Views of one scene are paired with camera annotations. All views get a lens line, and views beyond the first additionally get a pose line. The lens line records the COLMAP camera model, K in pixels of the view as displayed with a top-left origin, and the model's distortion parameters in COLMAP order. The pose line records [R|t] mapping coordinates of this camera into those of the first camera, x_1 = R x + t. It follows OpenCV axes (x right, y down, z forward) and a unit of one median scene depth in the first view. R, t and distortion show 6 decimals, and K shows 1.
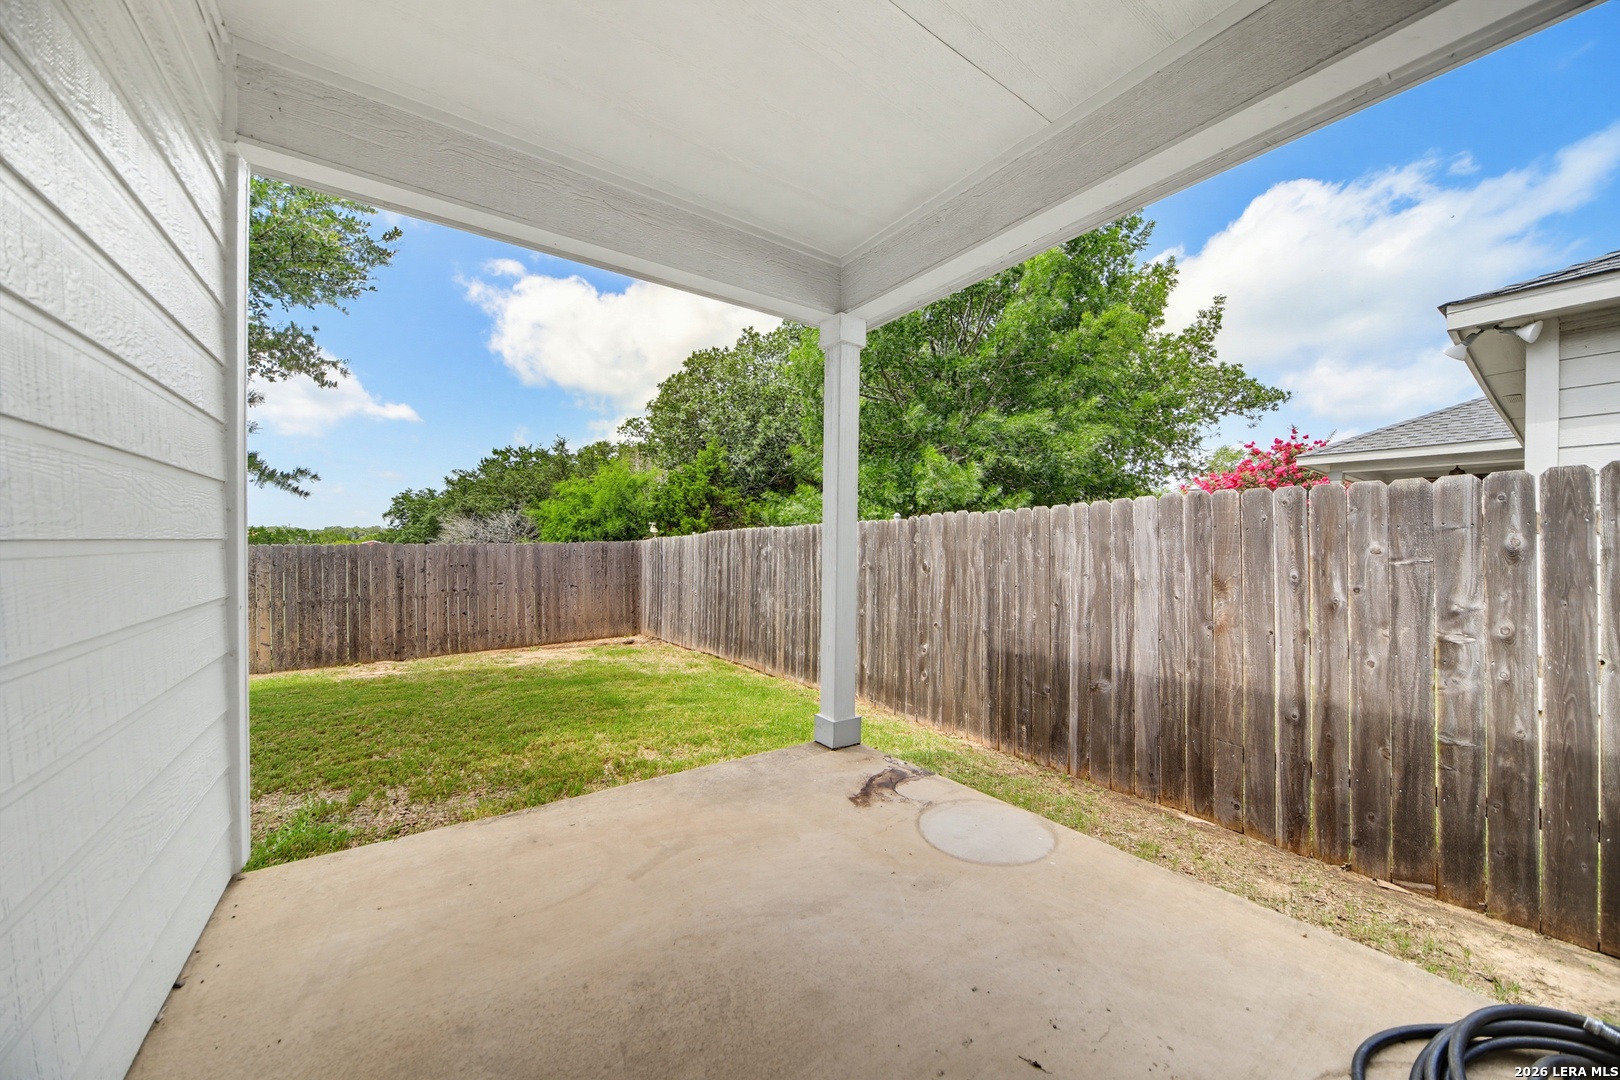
lens RADIAL K [[573.1, 0, 812.1], [0, 573.1, 545.1], [0, 0, 1]] dist [-0.000176, -0.000108]
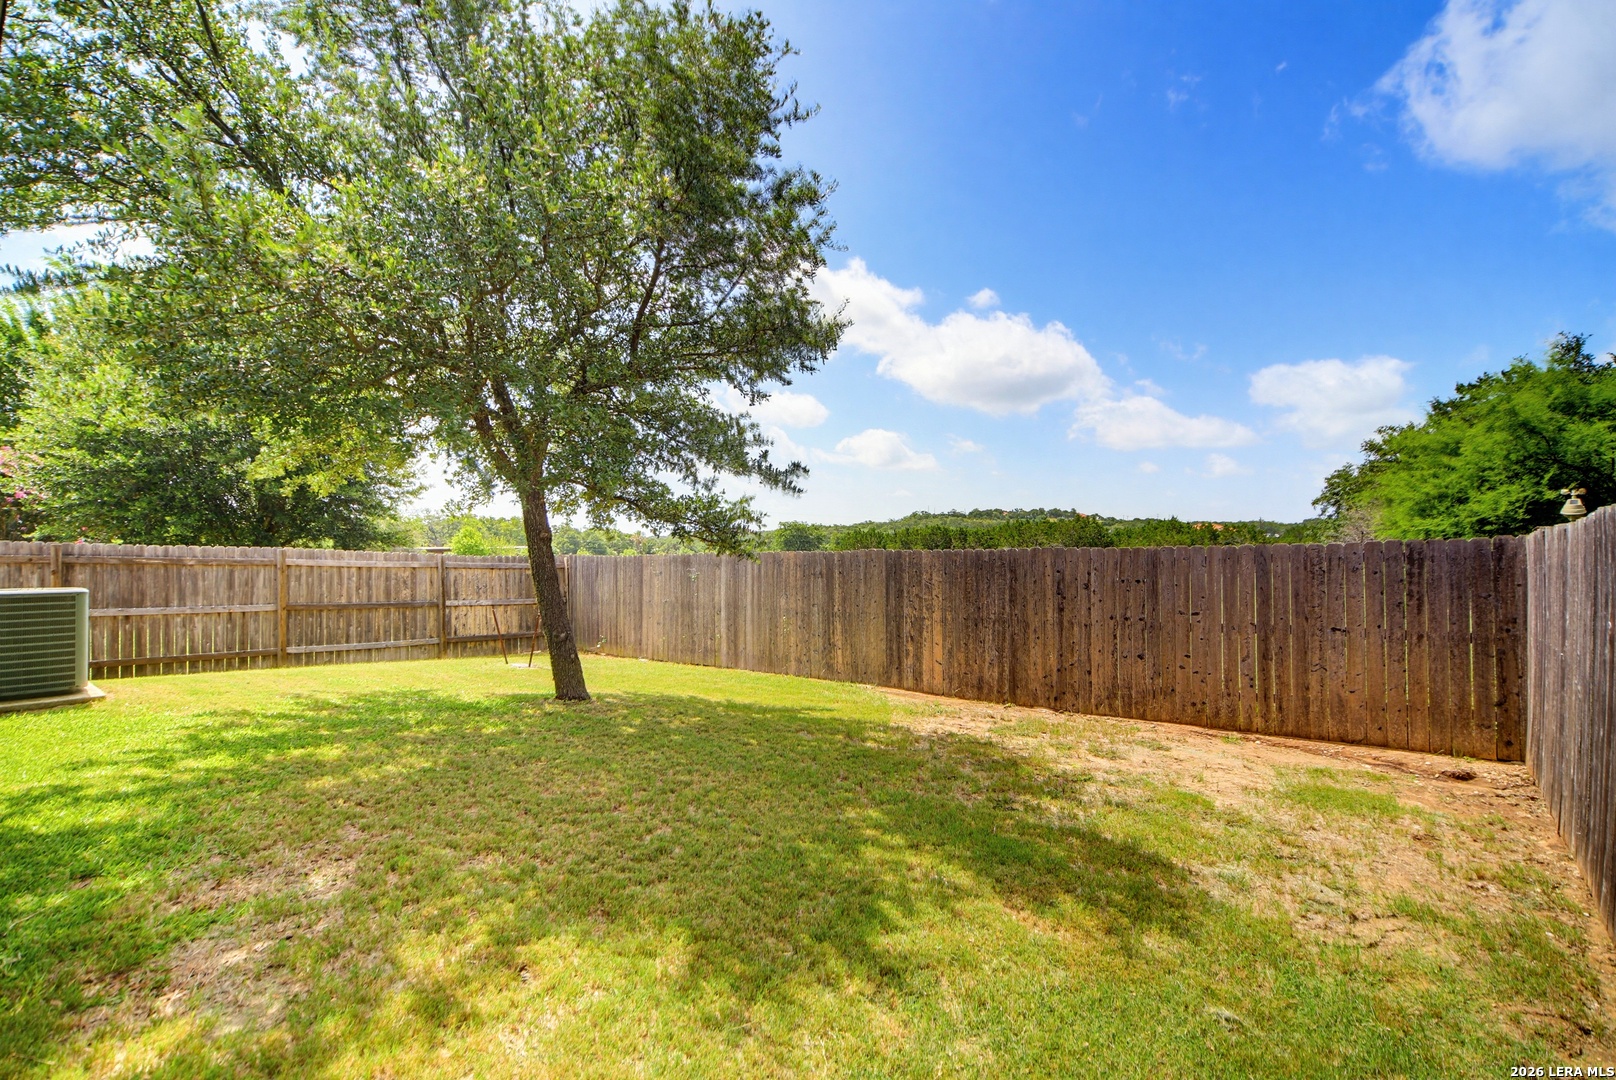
lens RADIAL K [[755.0, 0, 809.0], [0, 755.0, 544.4], [0, 0, 1]] dist [-0.001524, -0.000002]
pose [[0.277791, -0.006333, -0.960621, 0.088570], [0.011875, 0.999925, -0.003159, -0.006331], [0.960568, -0.010530, 0.277845, 0.393181]]
